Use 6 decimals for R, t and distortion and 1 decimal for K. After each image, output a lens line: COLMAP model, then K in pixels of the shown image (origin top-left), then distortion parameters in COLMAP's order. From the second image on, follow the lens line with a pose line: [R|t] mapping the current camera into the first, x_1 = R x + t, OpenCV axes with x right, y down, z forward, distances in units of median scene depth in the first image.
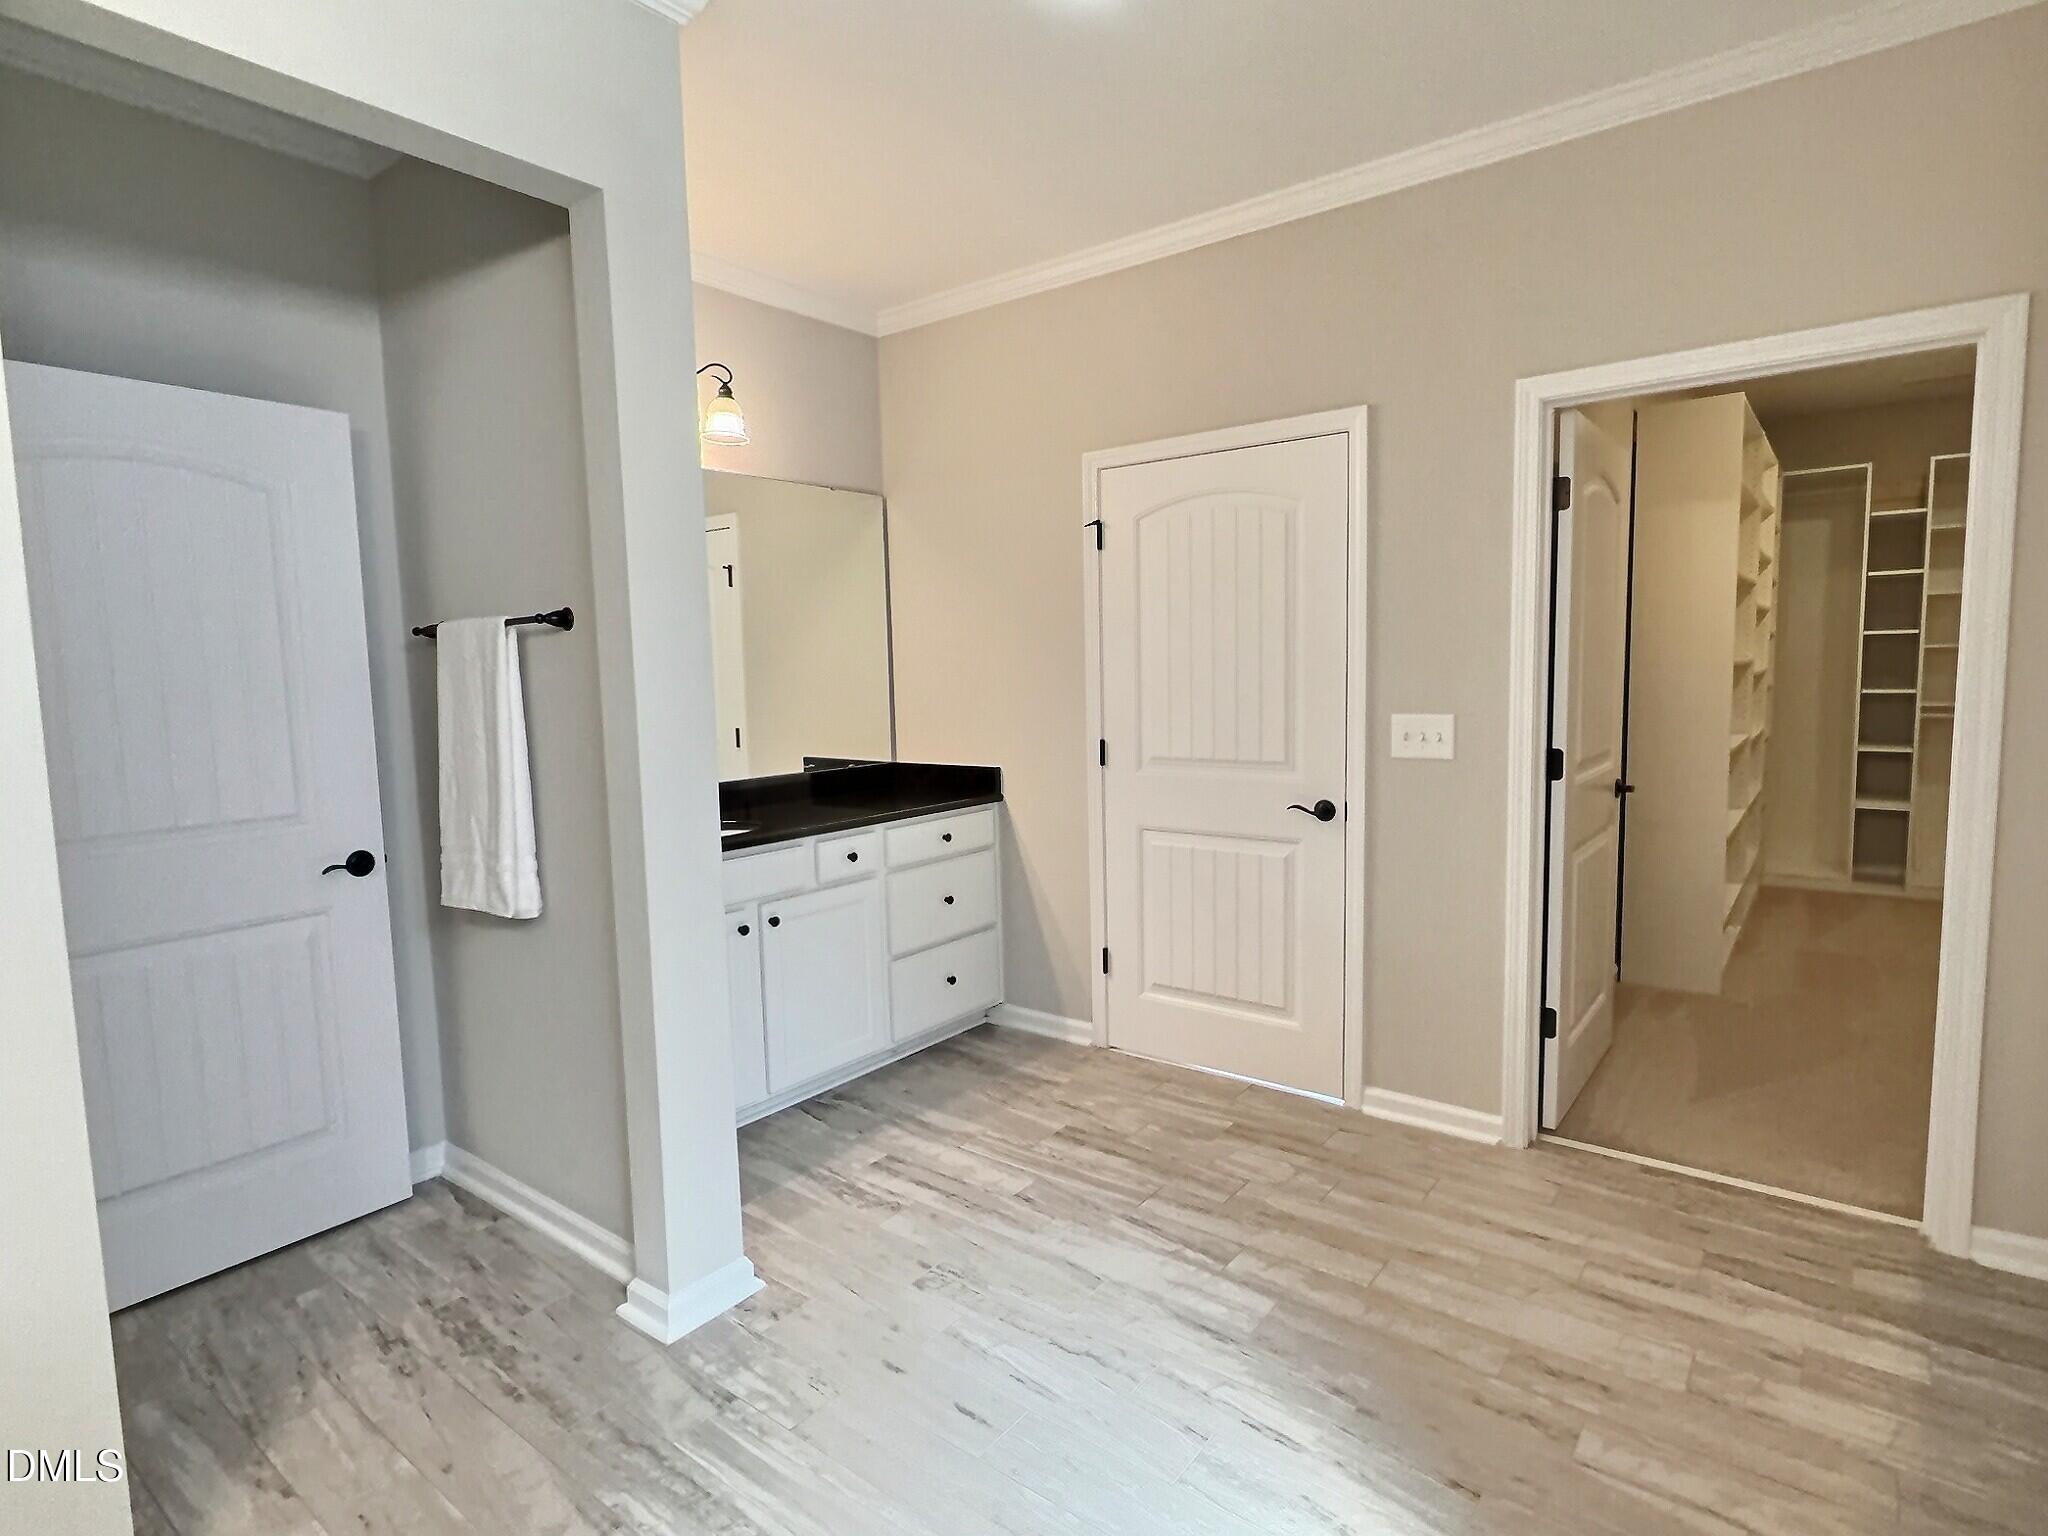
lens RADIAL K [[1086.2, 0, 1034.4], [0, 1086.2, 765.2], [0, 0, 1]] dist [0.000613, 0.000616]
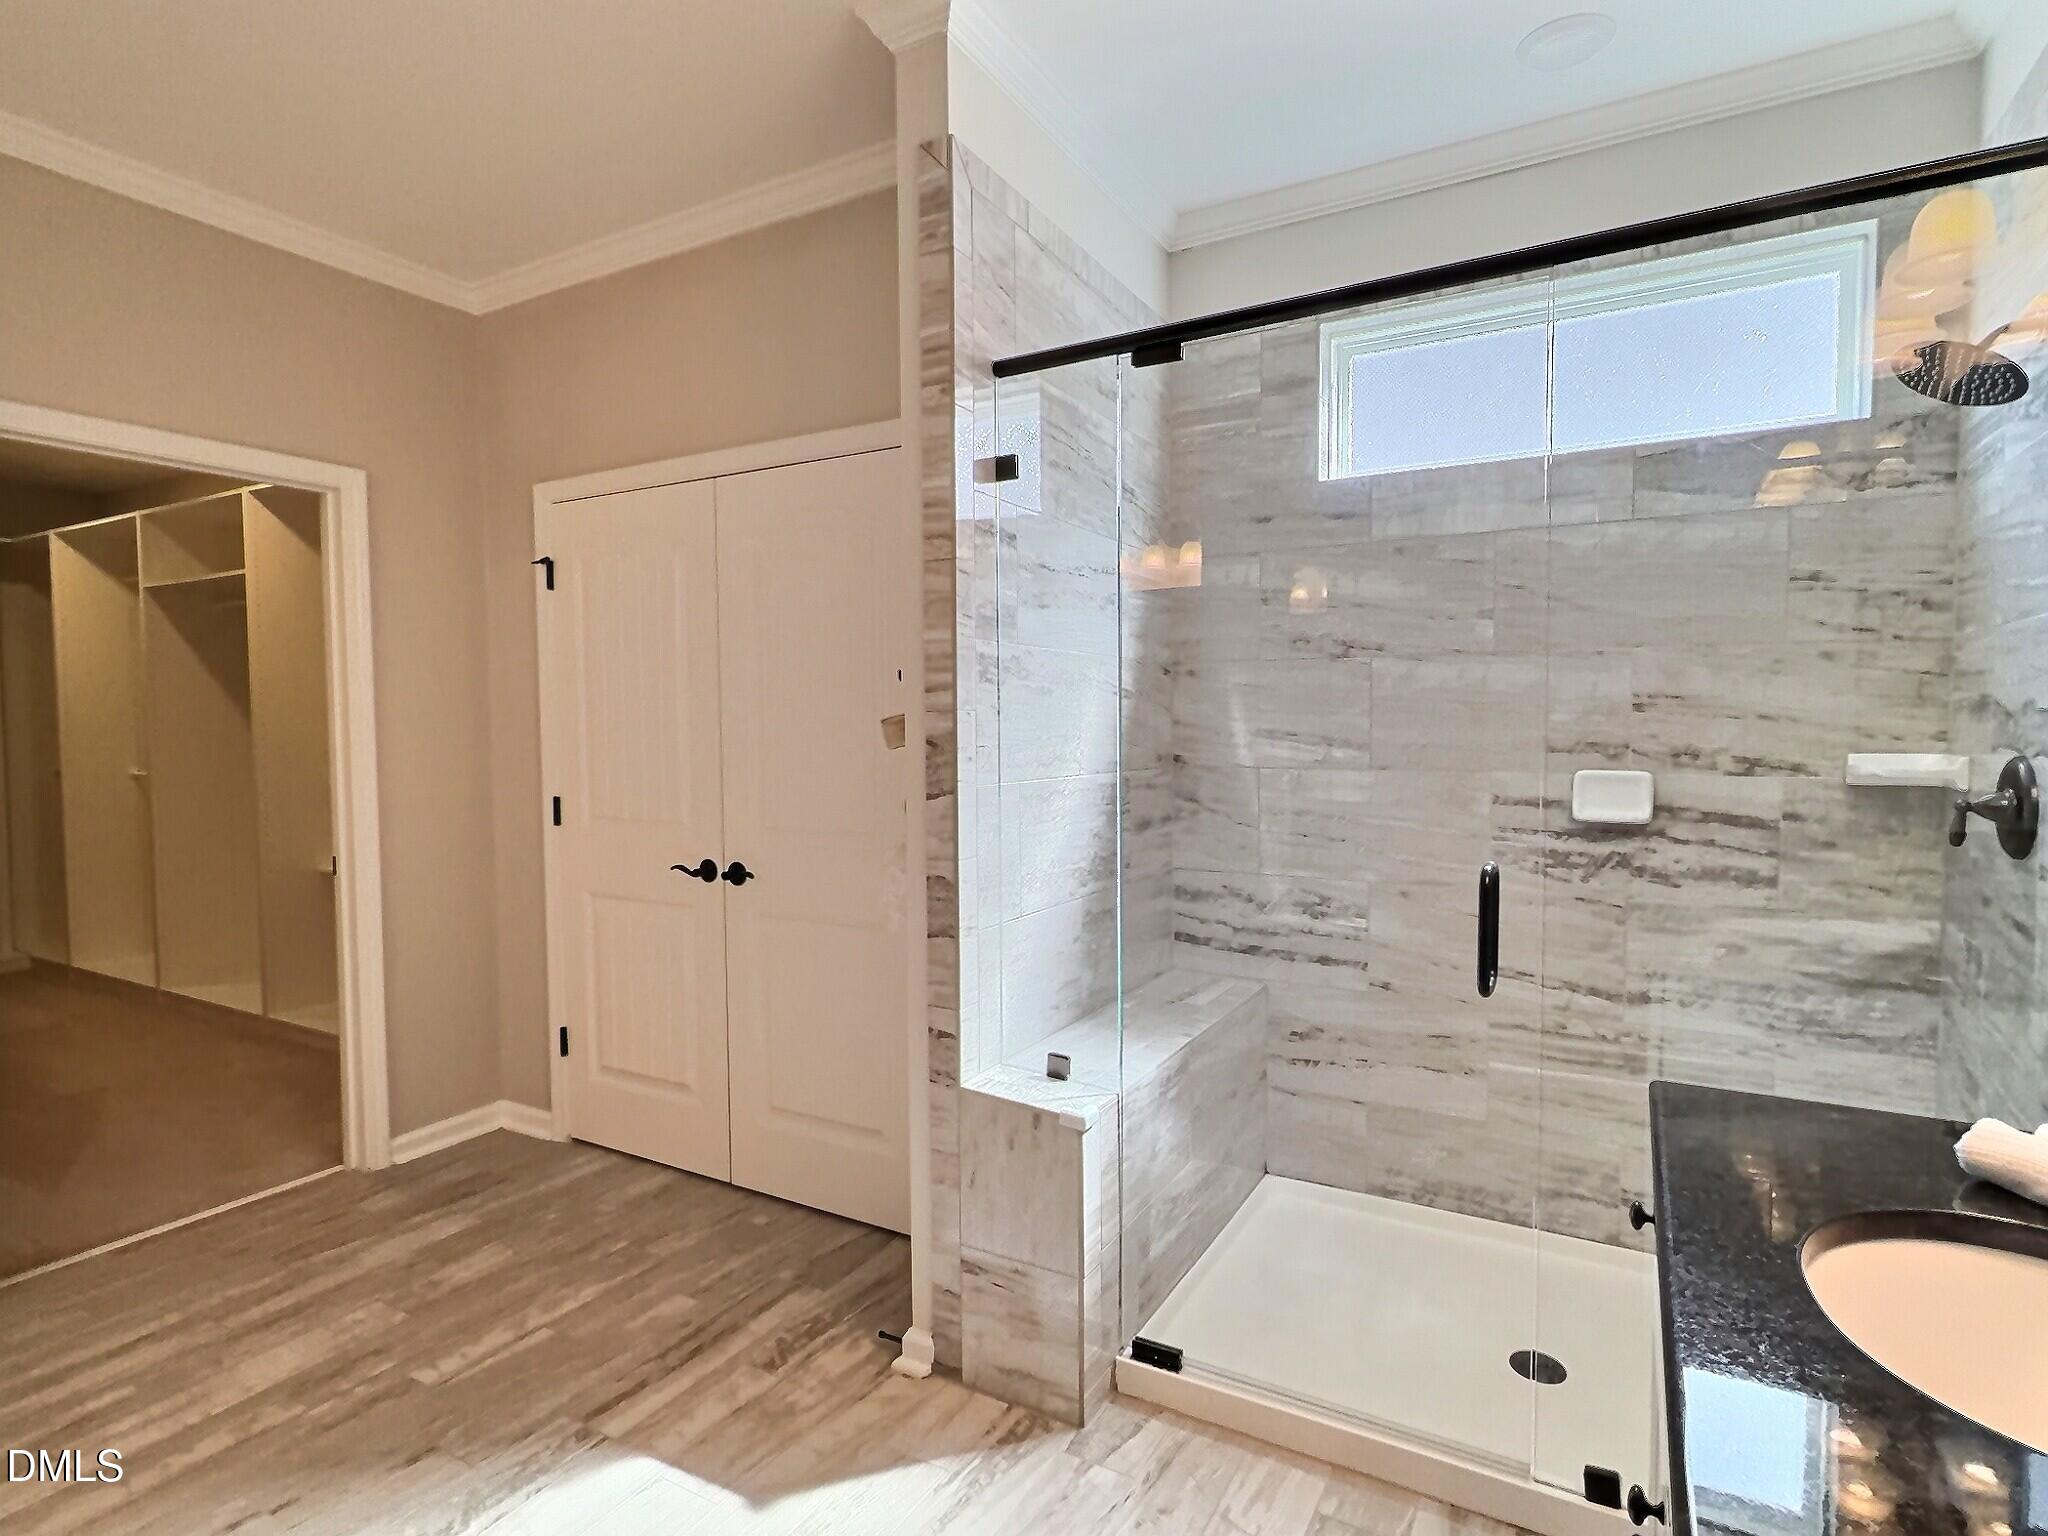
lens RADIAL K [[1086.2, 0, 1028.7], [0, 1086.2, 784.9], [0, 0, 1]] dist [0.000613, 0.000616]
pose [[-0.145745, -0.036434, 0.988651, -0.638569], [0.107548, 0.992816, 0.052442, -0.000839], [-0.983459, 0.113971, -0.140779, 0.396963]]
